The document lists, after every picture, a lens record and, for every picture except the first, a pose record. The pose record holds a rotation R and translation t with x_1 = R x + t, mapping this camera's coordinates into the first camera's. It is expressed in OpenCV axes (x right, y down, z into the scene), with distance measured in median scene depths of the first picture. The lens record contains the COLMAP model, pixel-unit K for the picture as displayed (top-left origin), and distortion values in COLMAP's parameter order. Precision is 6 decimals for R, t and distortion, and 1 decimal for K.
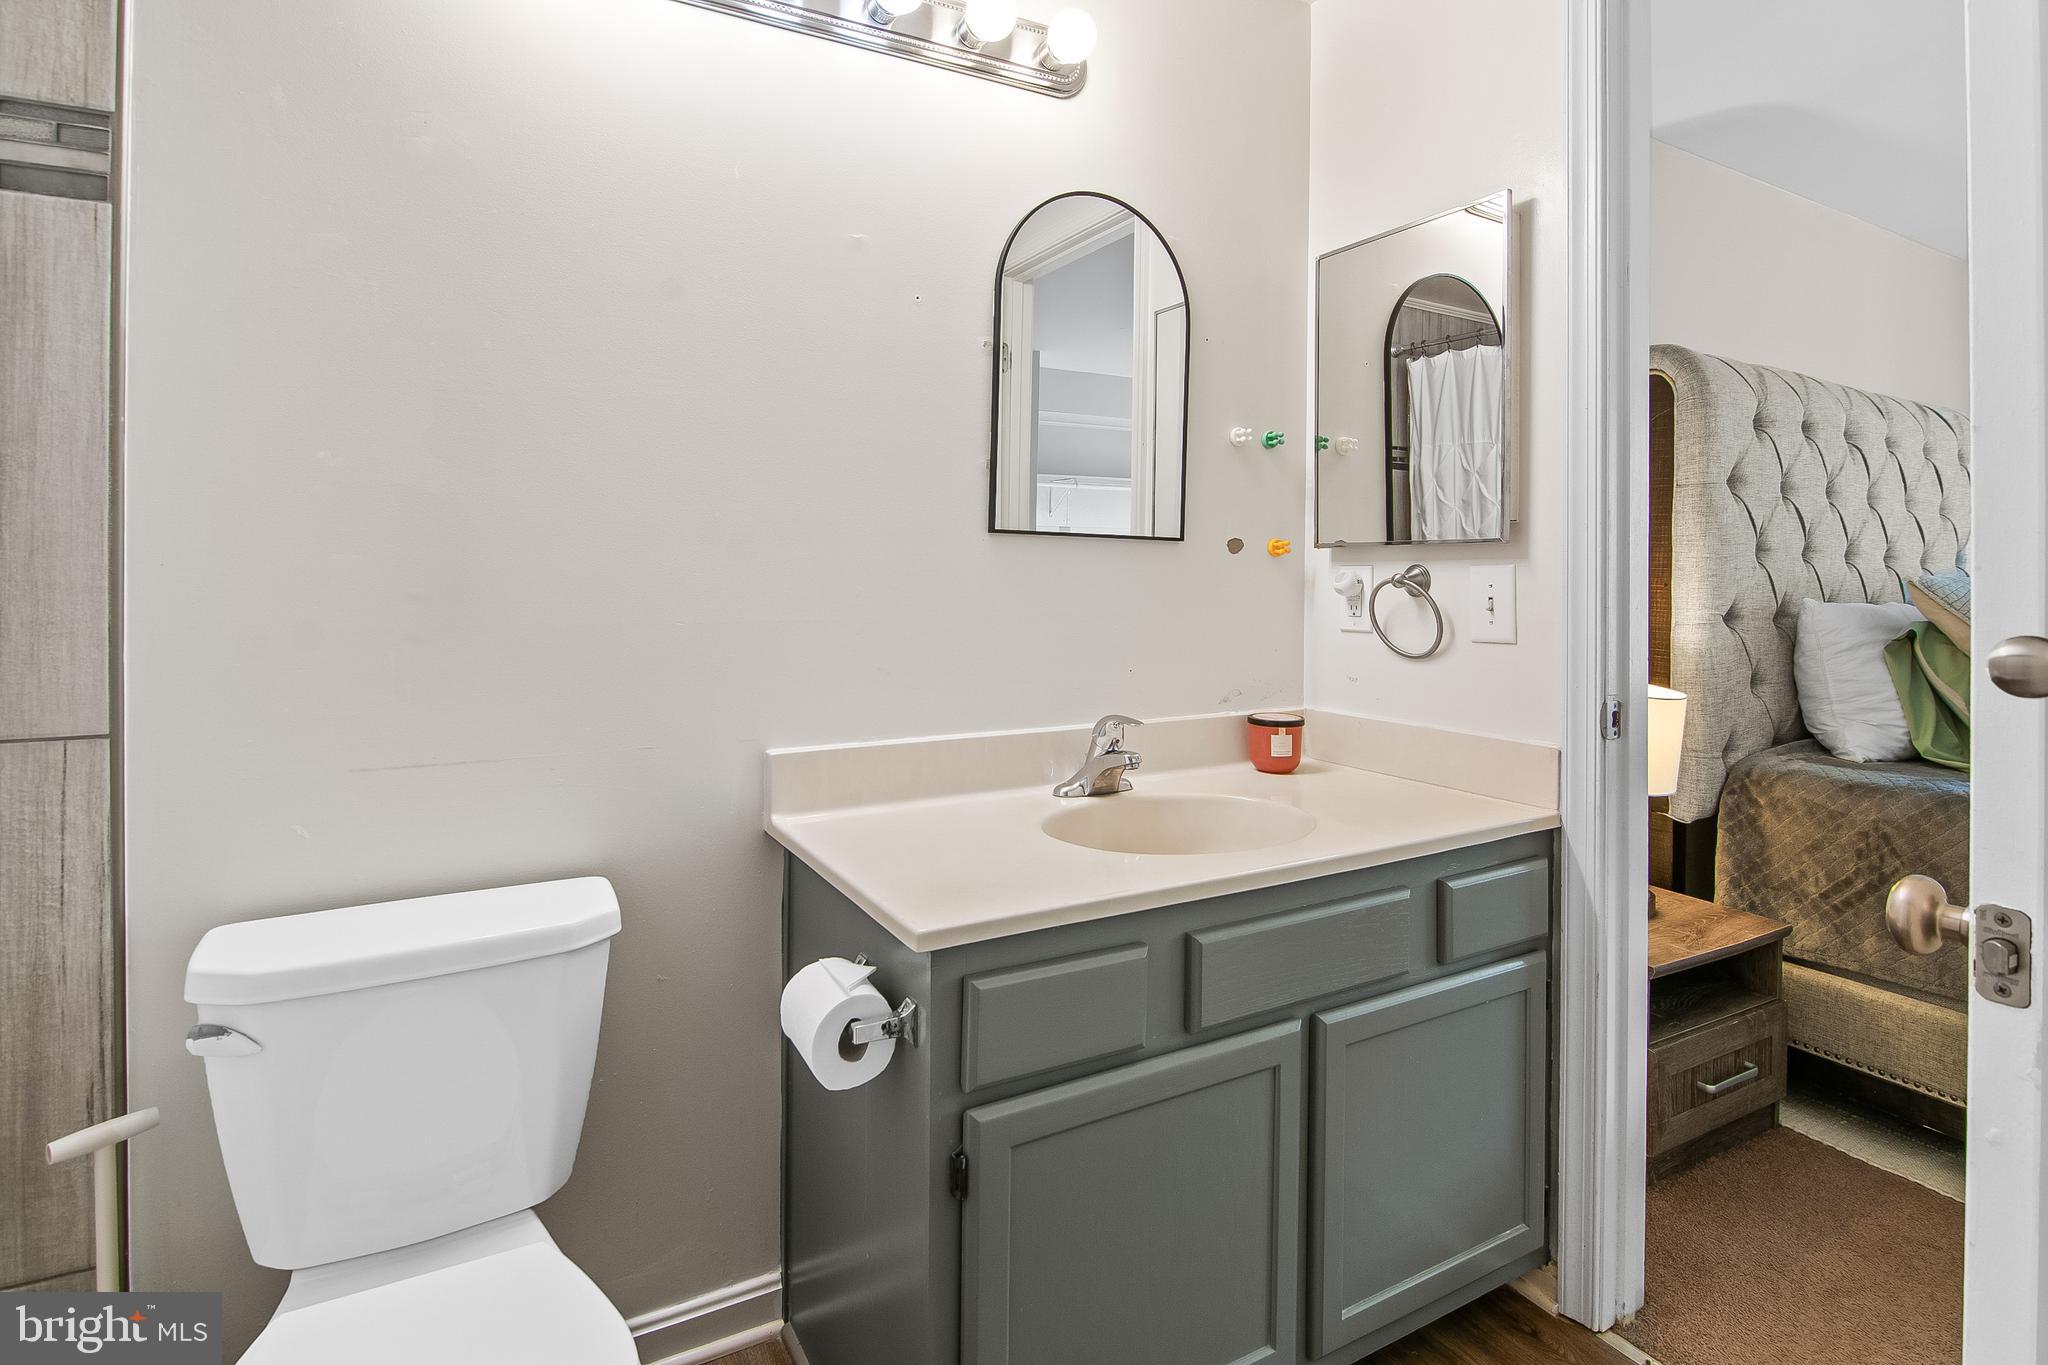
lens RADIAL K [[1028.1, 0, 1015.8], [0, 1028.1, 596.2], [0, 0, 1]] dist [0.019747, -0.011342]
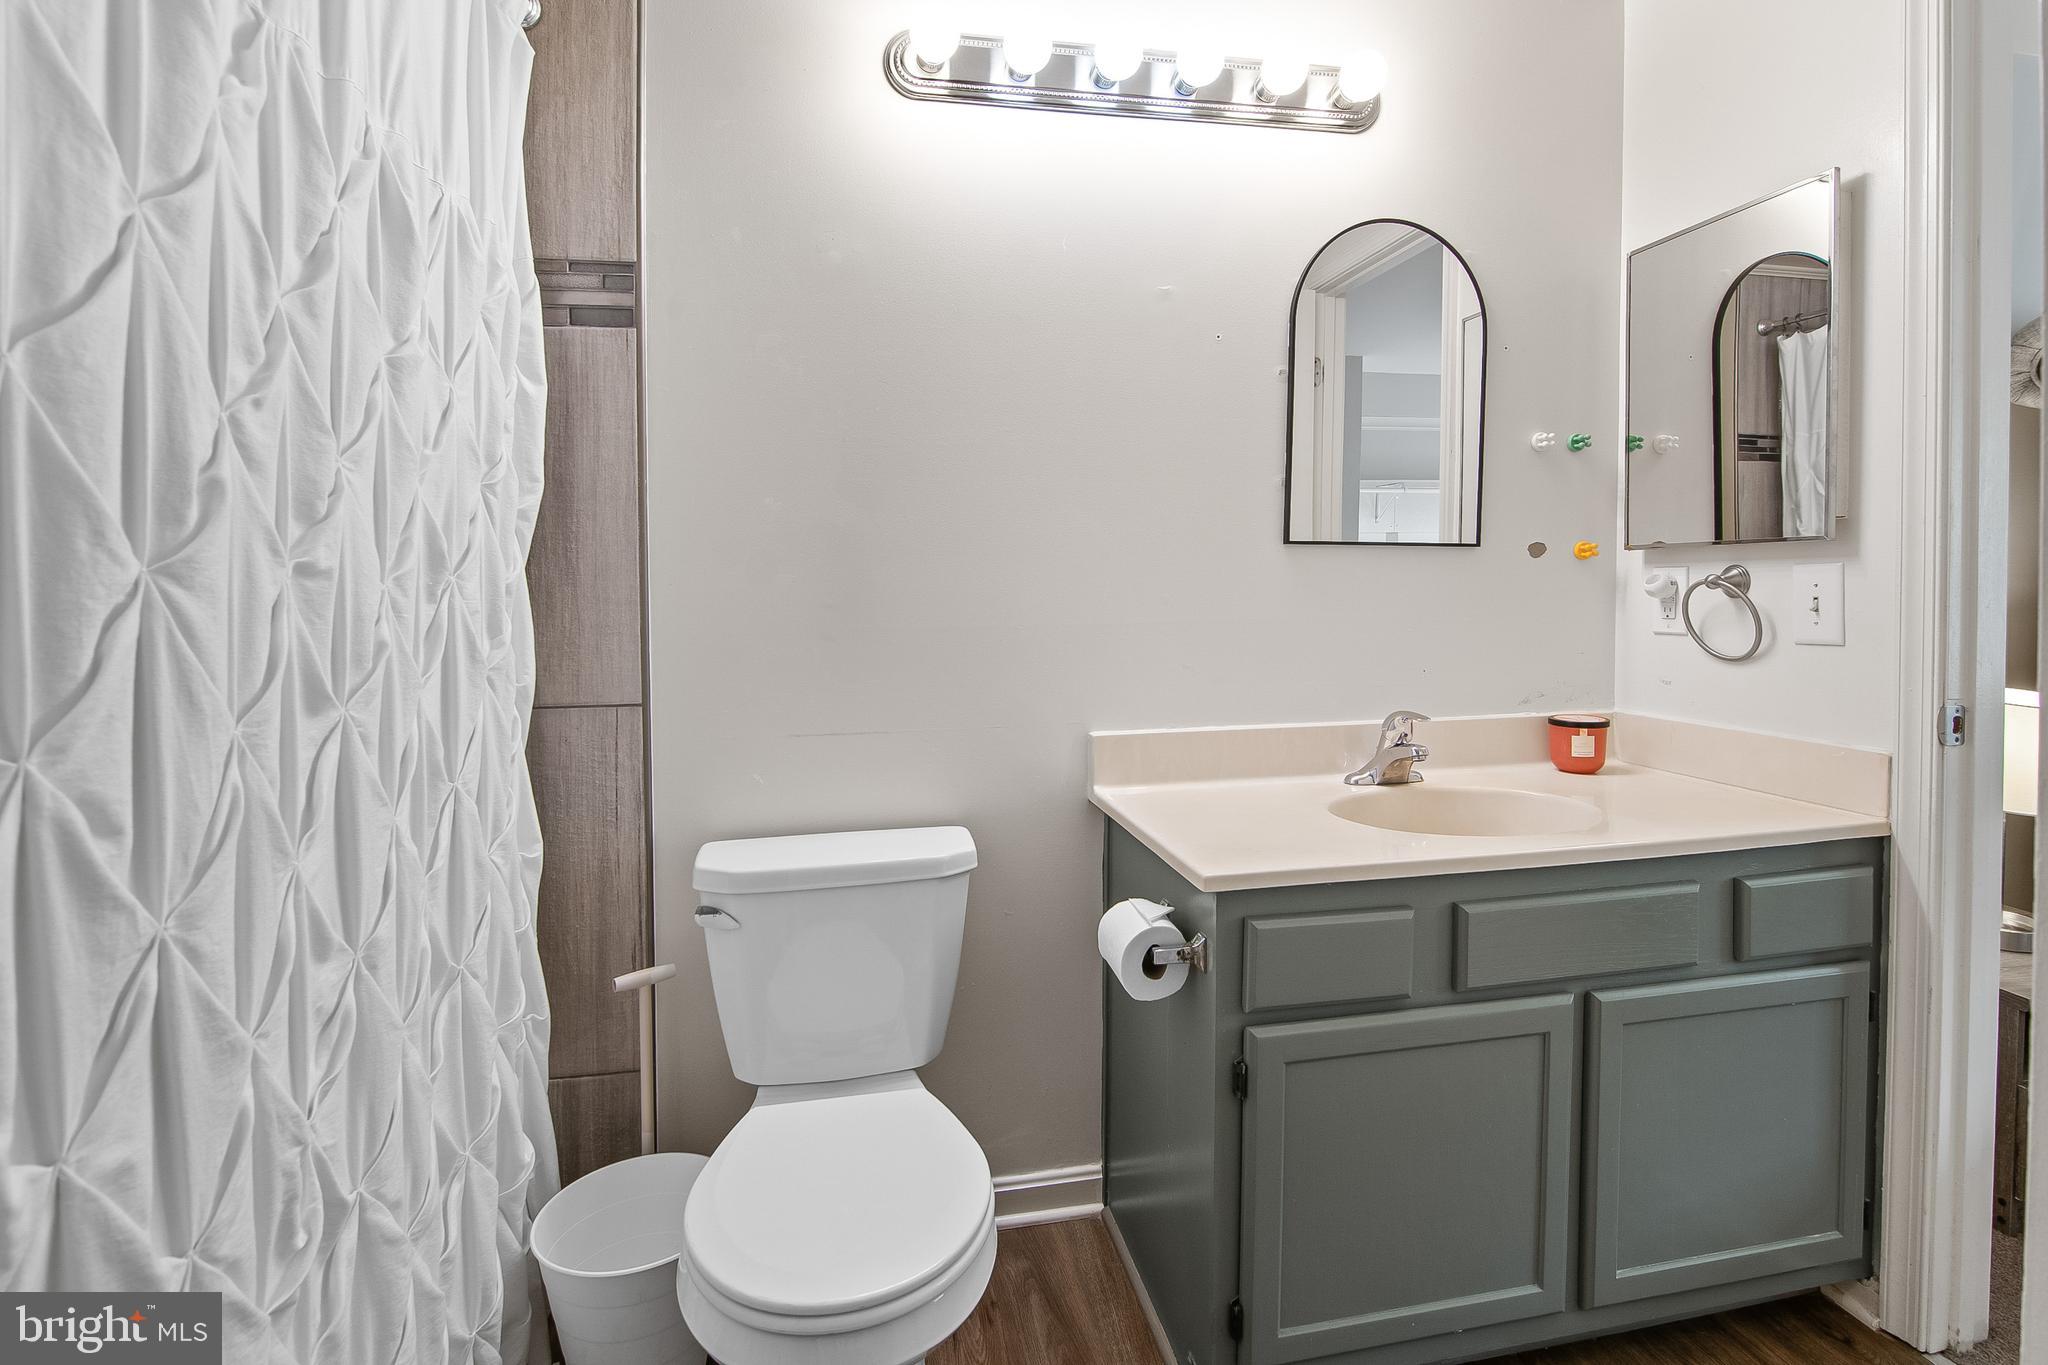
lens RADIAL K [[998.8, 0, 1029.7], [0, 998.8, 634.5], [0, 0, 1]] dist [0.014189, -0.001224]
pose [[0.953043, 0.000589, -0.302835, 0.048432], [0.008341, 0.999568, 0.028192, 0.003527], [0.302721, -0.029394, 0.952626, -0.134357]]
